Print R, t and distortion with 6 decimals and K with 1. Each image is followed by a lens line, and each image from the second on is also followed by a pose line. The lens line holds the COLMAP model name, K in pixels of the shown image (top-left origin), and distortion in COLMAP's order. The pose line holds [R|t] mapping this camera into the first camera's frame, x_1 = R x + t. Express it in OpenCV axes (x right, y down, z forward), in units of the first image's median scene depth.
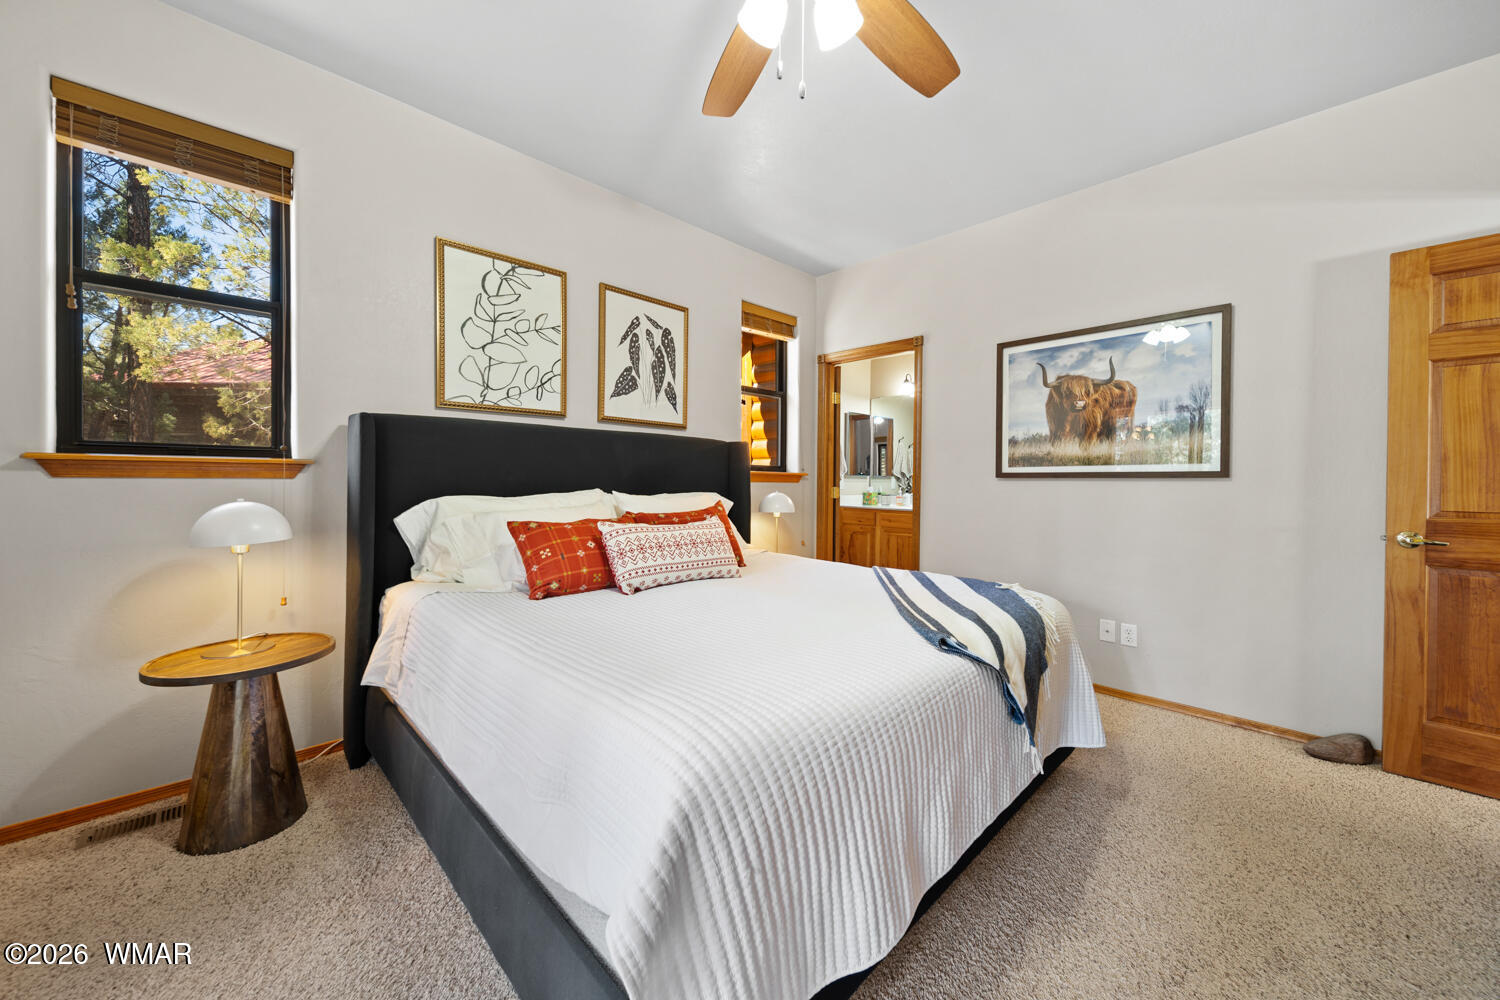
lens RADIAL K [[551.5, 0, 745.8], [0, 551.5, 499.0], [0, 0, 1]] dist [0.015141, -0.005096]
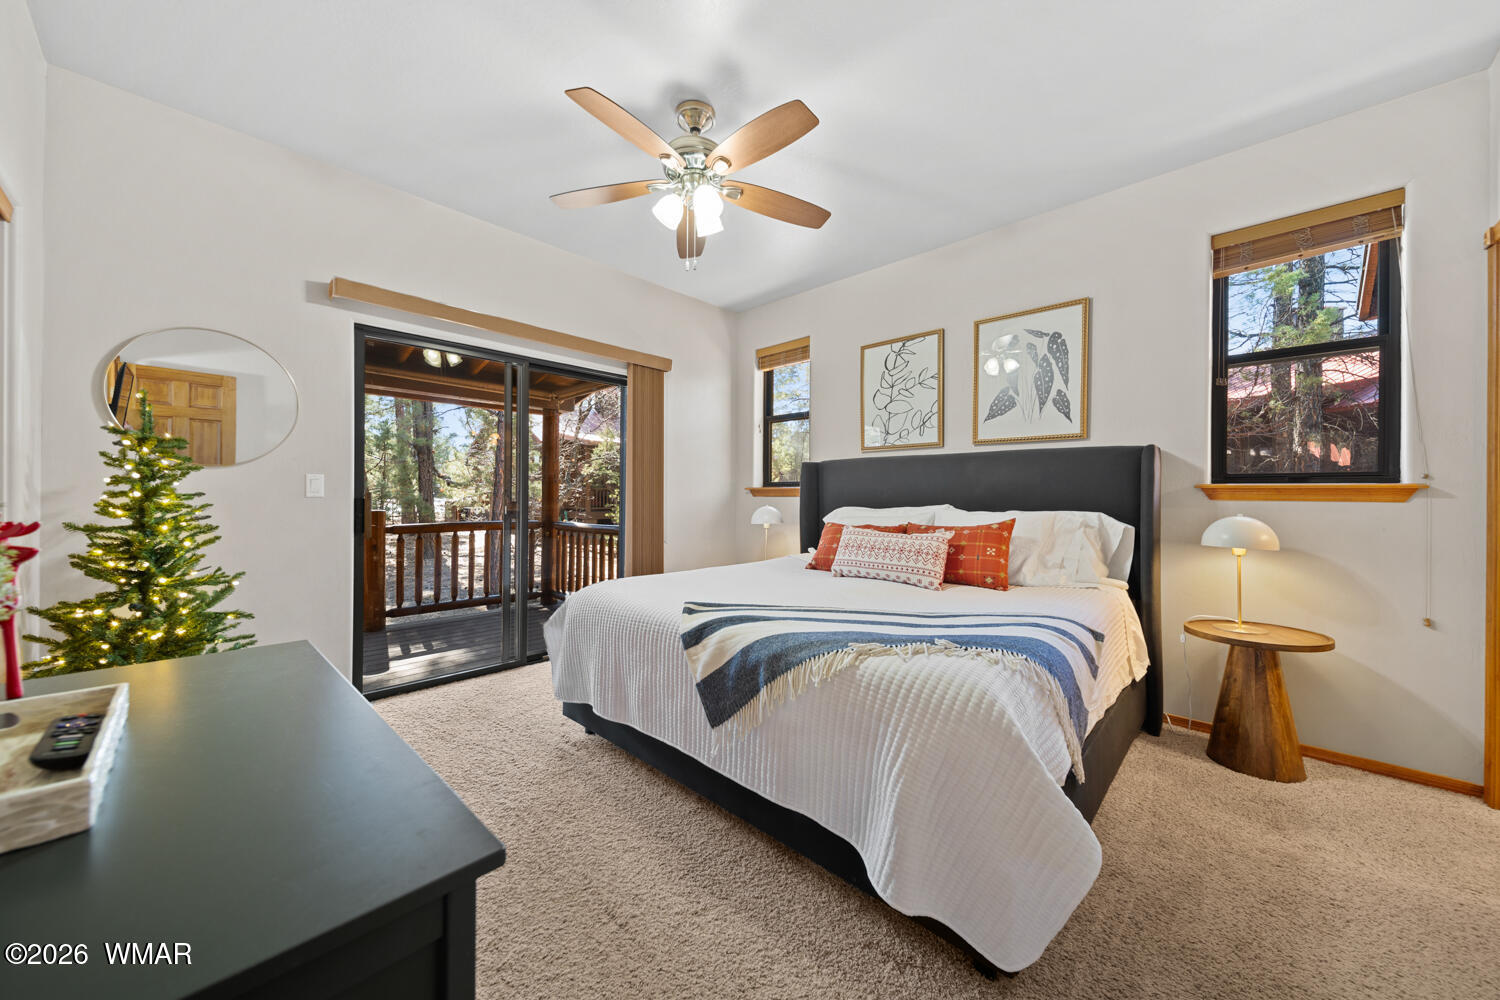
lens RADIAL K [[551.5, 0, 745.8], [0, 551.5, 499.0], [0, 0, 1]] dist [0.015141, -0.005096]
pose [[0.030941, -0.004061, -0.999513, 0.826775], [-0.040161, 0.999179, -0.005303, -0.007911], [0.998714, 0.040305, 0.030752, 0.510721]]
